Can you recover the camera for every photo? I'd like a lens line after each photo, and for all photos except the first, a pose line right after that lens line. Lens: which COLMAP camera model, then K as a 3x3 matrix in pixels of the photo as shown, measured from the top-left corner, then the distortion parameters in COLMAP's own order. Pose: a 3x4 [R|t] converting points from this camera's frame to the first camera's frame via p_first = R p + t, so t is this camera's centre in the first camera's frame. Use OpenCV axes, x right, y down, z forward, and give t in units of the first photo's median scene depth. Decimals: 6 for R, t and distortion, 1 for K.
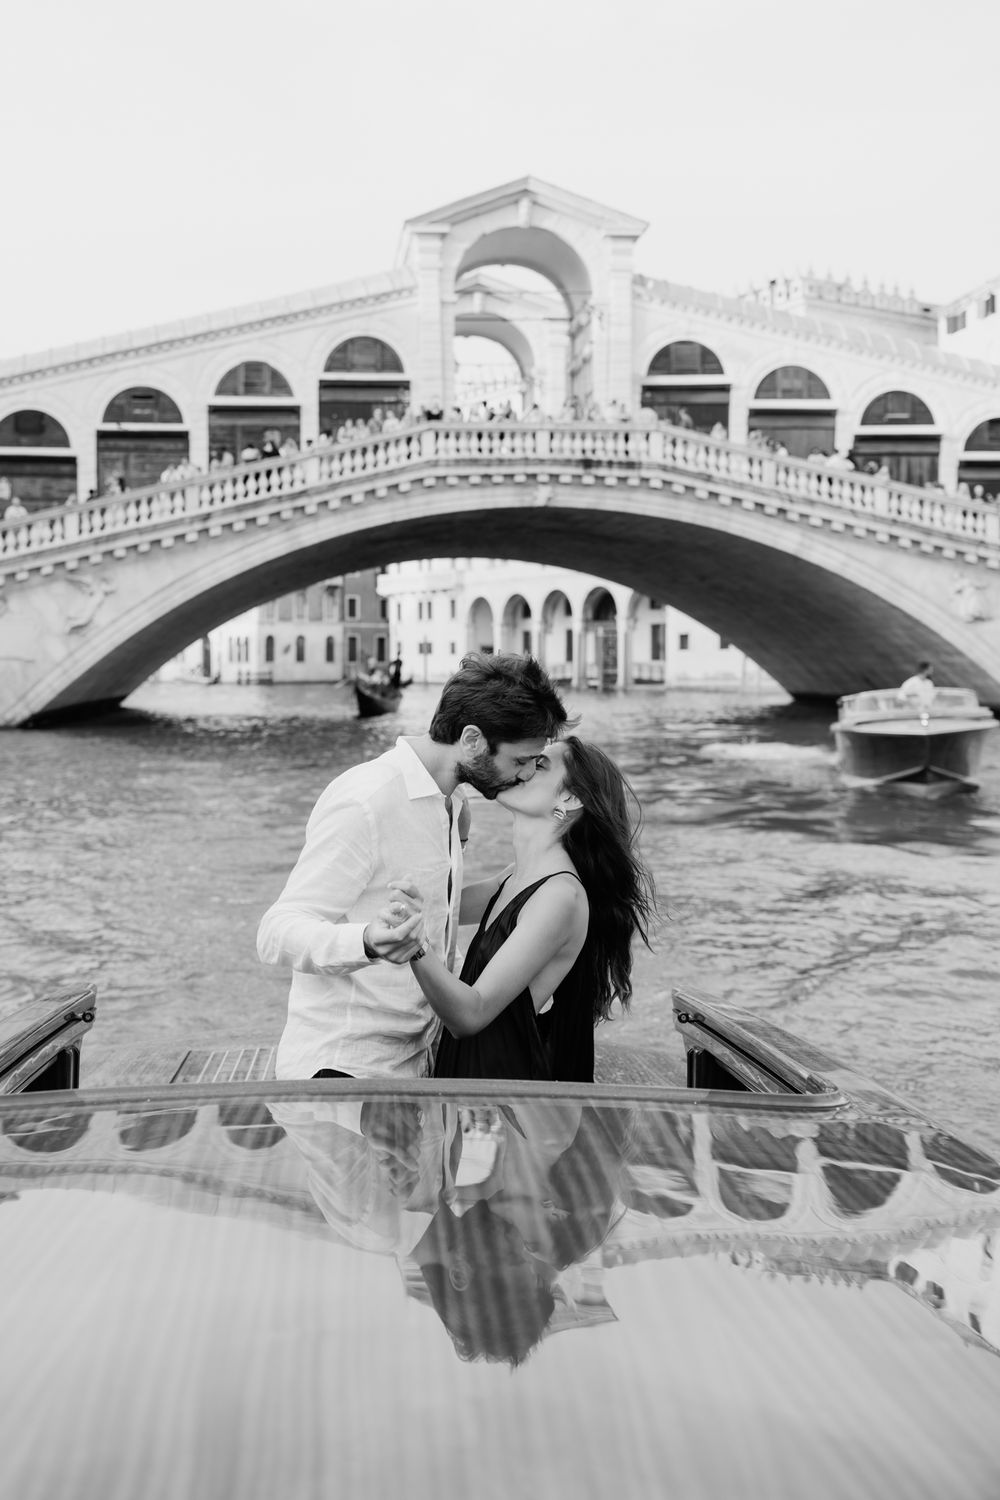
lens RADIAL K [[1454.4, 0, 432.7], [0, 1454.4, 649.5], [0, 0, 1]] dist [-0.004945, -0.002113]
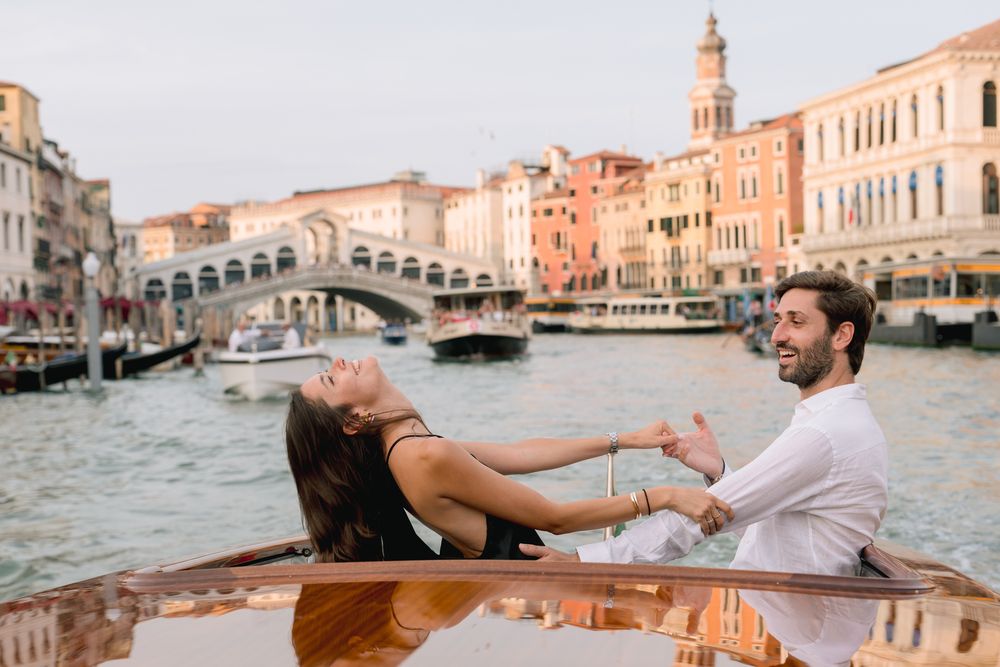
lens RADIAL K [[1414.4, 0, 498.0], [0, 1414.4, 366.2], [0, 0, 1]] dist [0.003371, 0.005367]
pose [[0.964902, -0.031485, 0.260717, -0.551522], [0.021080, 0.998869, 0.042611, -0.028650], [-0.261764, -0.035619, 0.964474, -3.236849]]
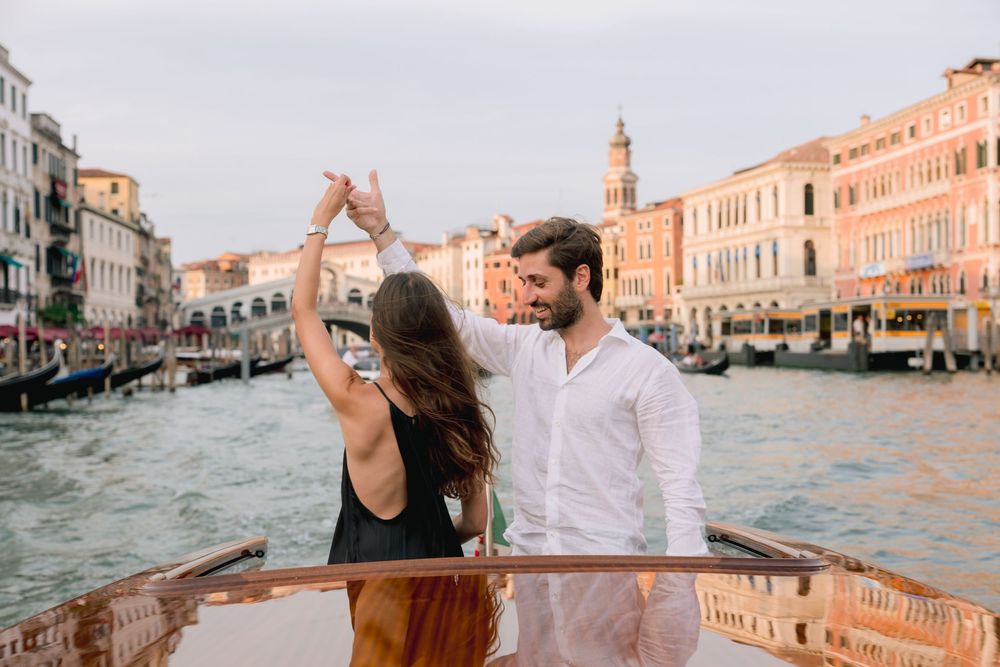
lens RADIAL K [[1163.2, 0, 500.0], [0, 1163.2, 333.5], [0, 0, 1]] dist [0.012148, 0.001660]
pose [[0.952579, -0.008948, 0.304159, -0.688350], [0.009468, 0.999955, -0.000235, -0.032152], [-0.304143, 0.003103, 0.952621, -3.591875]]
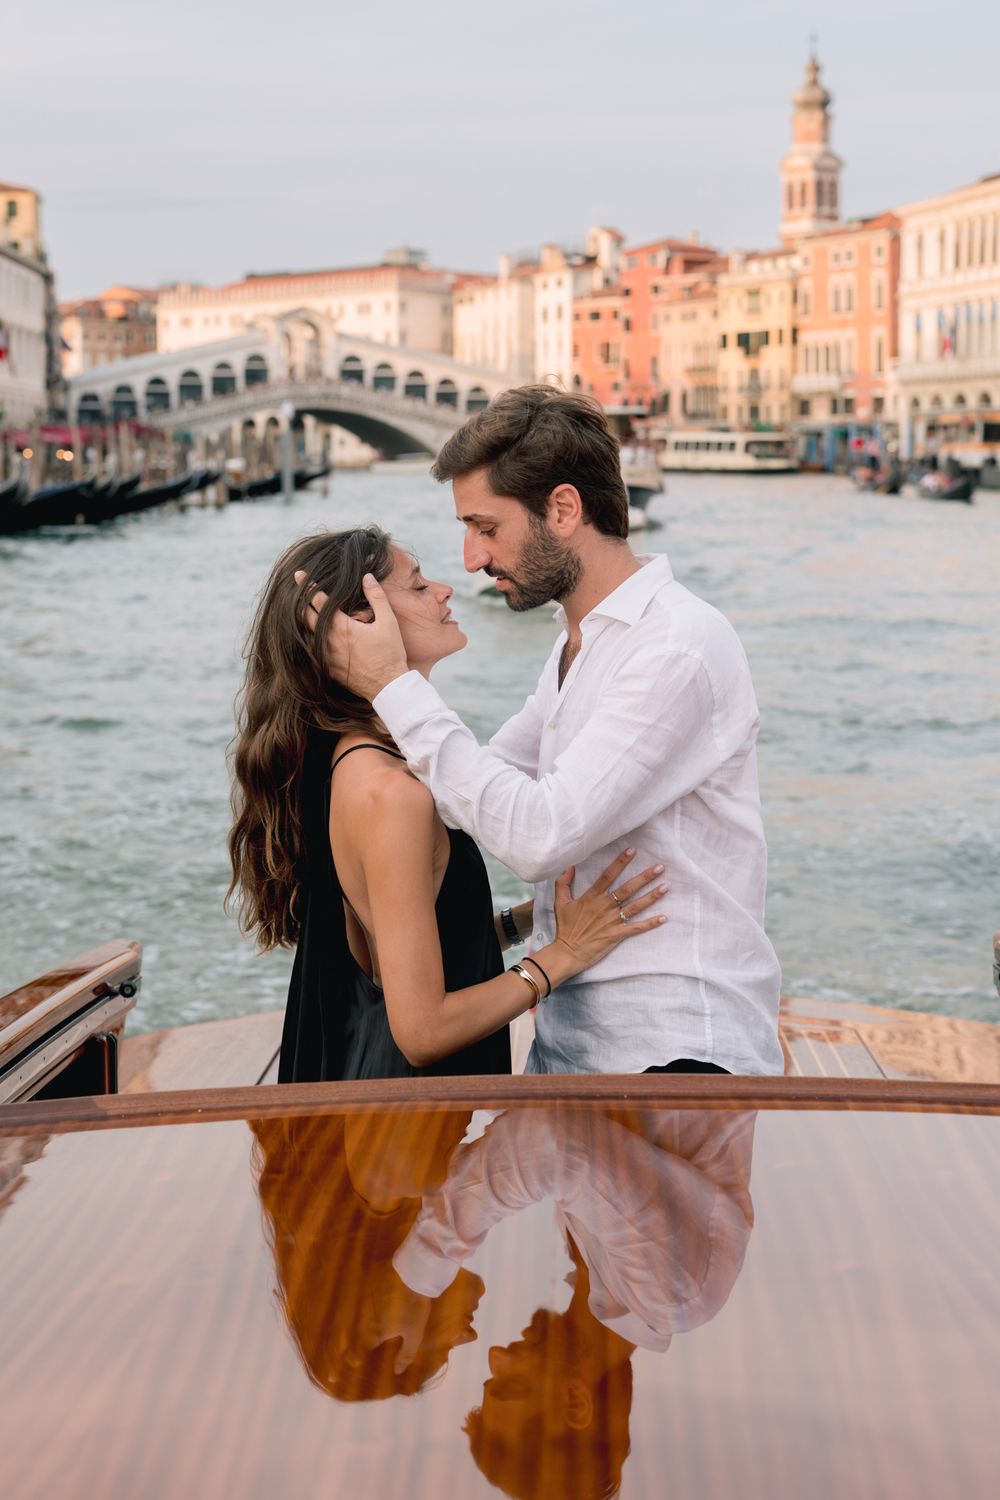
lens RADIAL K [[2286.2, 0, 534.8], [0, 2286.2, 668.4], [0, 0, 1]] dist [-0.017785, -0.021316]
pose [[0.960253, -0.030572, 0.277451, -0.920559], [0.001693, 0.994604, 0.103735, -0.043534], [-0.279125, -0.099142, 0.955123, -4.287287]]
